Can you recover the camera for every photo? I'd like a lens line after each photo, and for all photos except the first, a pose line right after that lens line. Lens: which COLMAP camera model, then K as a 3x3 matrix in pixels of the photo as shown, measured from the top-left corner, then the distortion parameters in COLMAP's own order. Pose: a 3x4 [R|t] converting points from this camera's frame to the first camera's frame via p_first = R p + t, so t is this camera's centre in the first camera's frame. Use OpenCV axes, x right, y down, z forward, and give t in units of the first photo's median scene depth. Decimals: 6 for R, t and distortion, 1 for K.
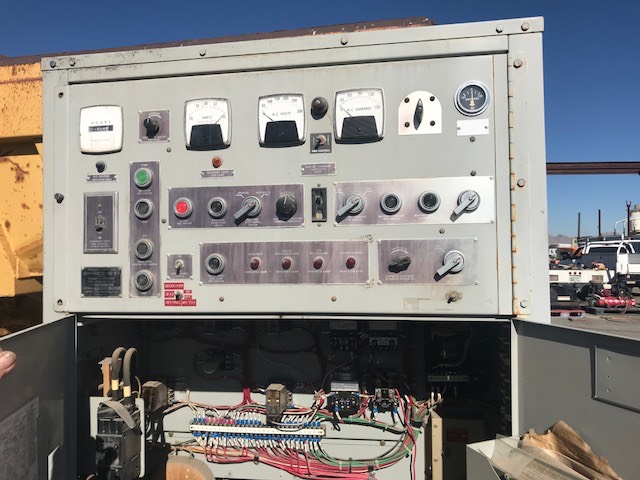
lens RADIAL K [[536.4, 0, 320.0], [0, 536.4, 240.0], [0, 0, 1]] dist [-0.003624, 0.001714]
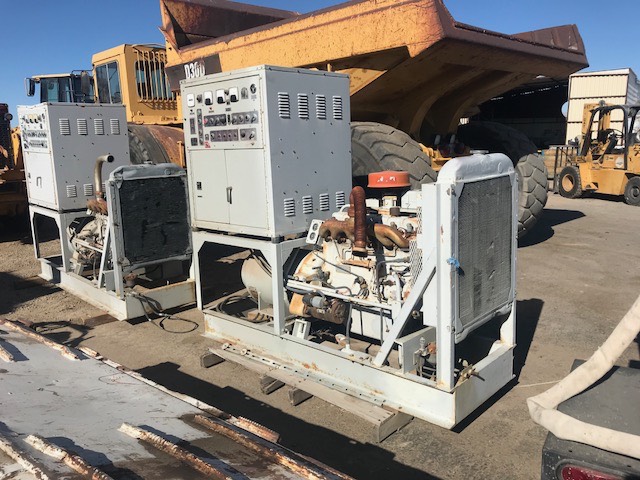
lens RADIAL K [[536.4, 0, 320.0], [0, 536.4, 240.0], [0, 0, 1]] dist [-0.003624, 0.001714]
pose [[0.829481, 0.081613, -0.552541, 2.245927], [0.044322, 0.976530, 0.210774, -0.004476], [0.556774, -0.199323, 0.806395, -1.534264]]
